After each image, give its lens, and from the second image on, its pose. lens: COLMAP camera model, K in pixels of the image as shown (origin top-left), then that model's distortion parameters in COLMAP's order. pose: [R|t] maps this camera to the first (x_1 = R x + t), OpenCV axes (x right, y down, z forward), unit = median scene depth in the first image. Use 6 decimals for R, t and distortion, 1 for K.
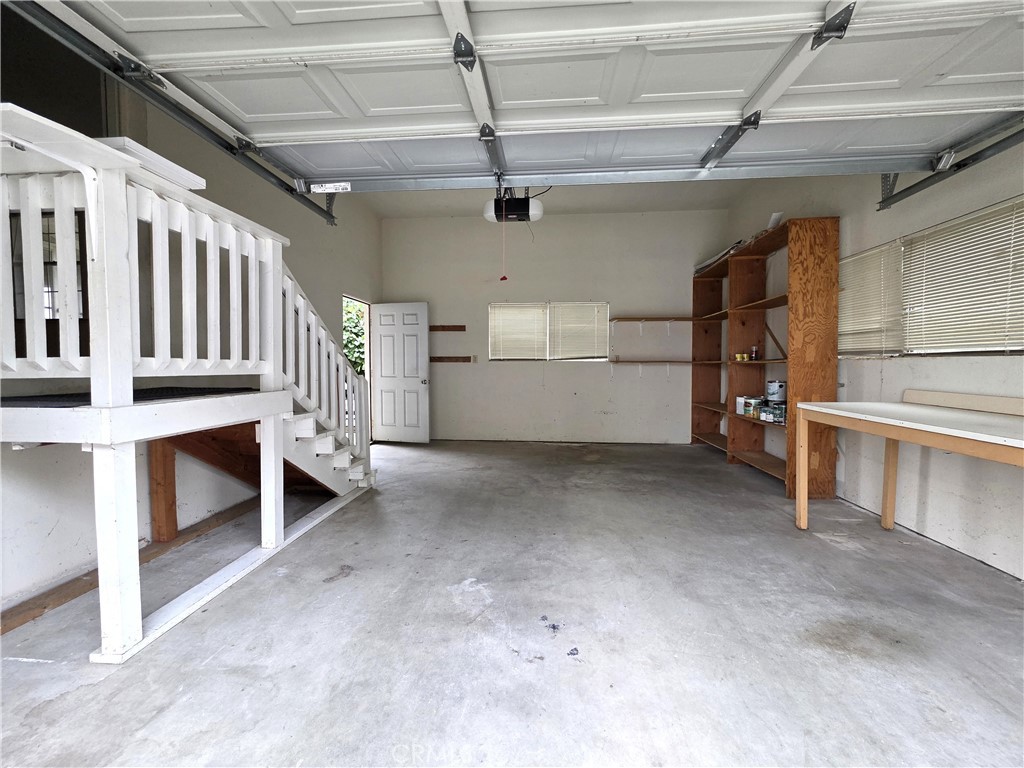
lens RADIAL K [[414.5, 0, 512.0], [0, 414.5, 384.0], [0, 0, 1]] dist [-0.001476, -0.000200]
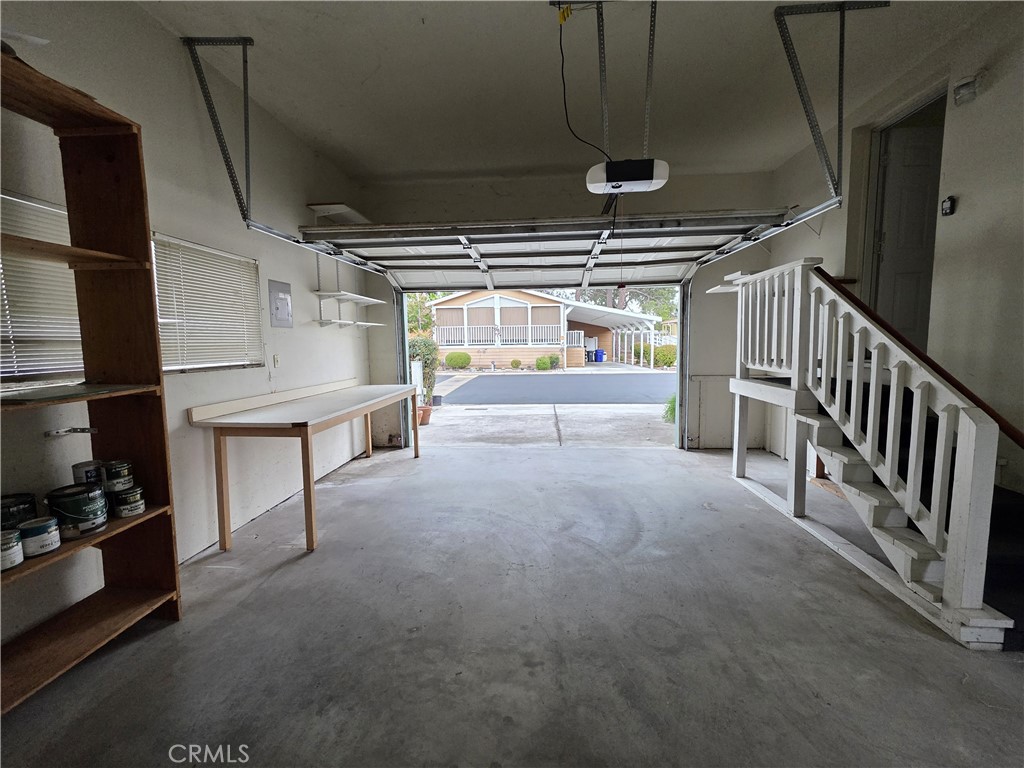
lens RADIAL K [[414.5, 0, 512.0], [0, 414.5, 384.0], [0, 0, 1]] dist [-0.001476, -0.000200]
pose [[-0.999943, 0.010622, -0.001220, 0.219033], [0.010314, 0.988387, 0.151607, -0.157595], [0.002816, 0.151586, -0.988440, 1.762221]]
